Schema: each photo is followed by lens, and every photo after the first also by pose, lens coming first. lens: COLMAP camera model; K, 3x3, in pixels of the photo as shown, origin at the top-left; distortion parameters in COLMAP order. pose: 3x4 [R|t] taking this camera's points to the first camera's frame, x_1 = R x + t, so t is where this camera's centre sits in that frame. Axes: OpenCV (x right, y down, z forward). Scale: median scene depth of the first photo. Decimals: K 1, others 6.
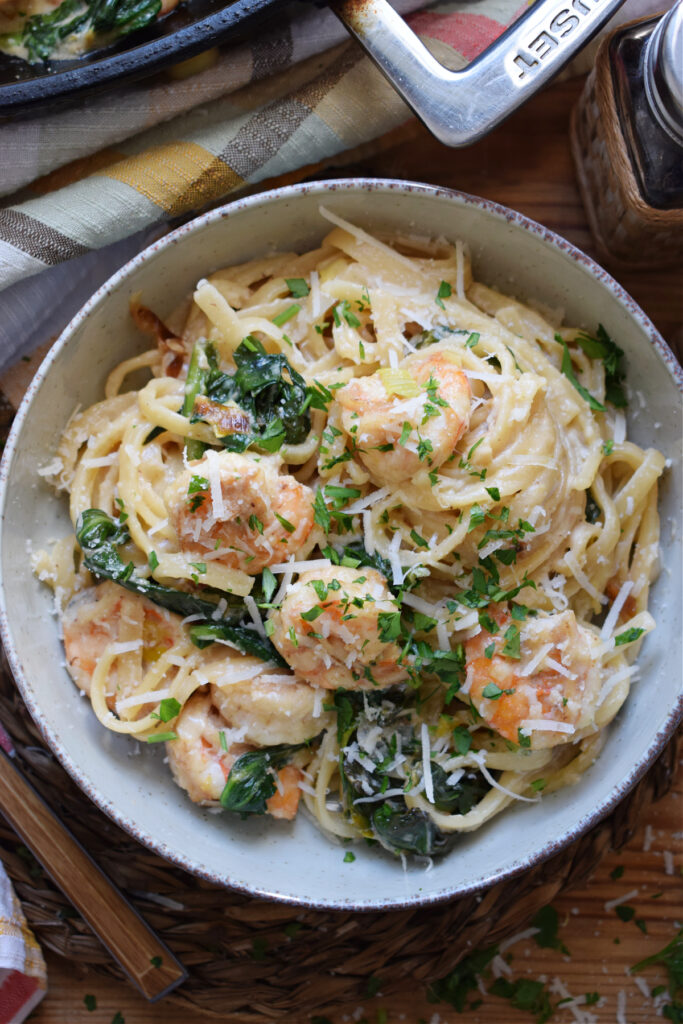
lens RADIAL K [[1957.7, 0, 341.5], [0, 1957.7, 512.0], [0, 0, 1]] dist [0.010640, 0.177523]
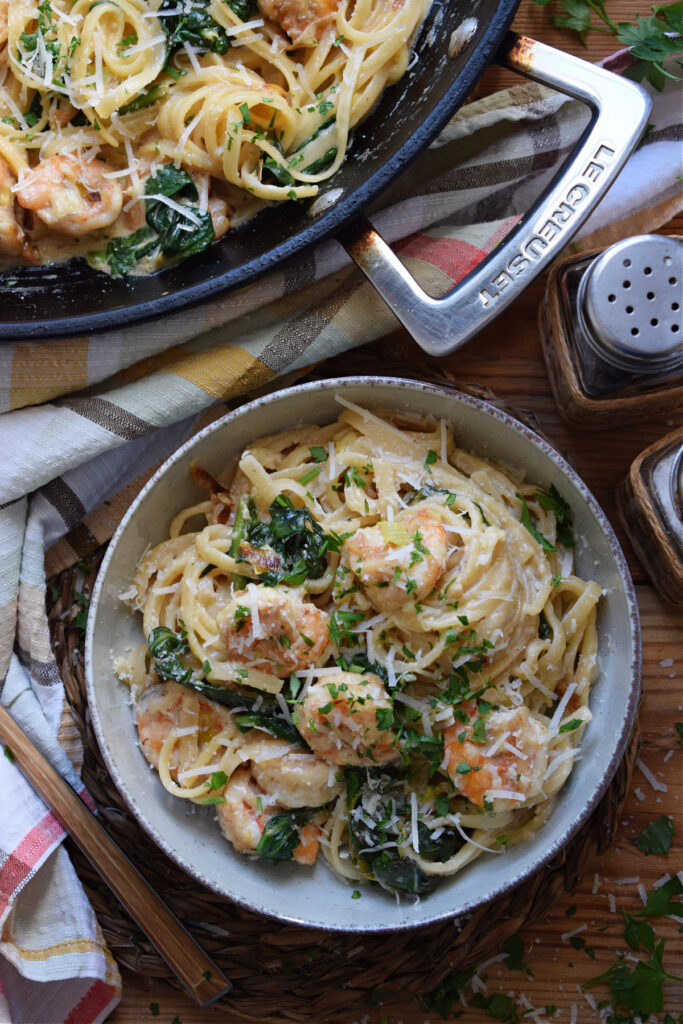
lens RADIAL K [[2364.2, 0, 341.5], [0, 2364.2, 512.0], [0, 0, 1]] dist [0.075514, 0.289834]
pose [[0.999605, 0.003861, -0.027834, 0.037706], [-0.003892, 0.999992, -0.001057, -0.077146], [0.027829, 0.001165, 0.999612, -0.581981]]
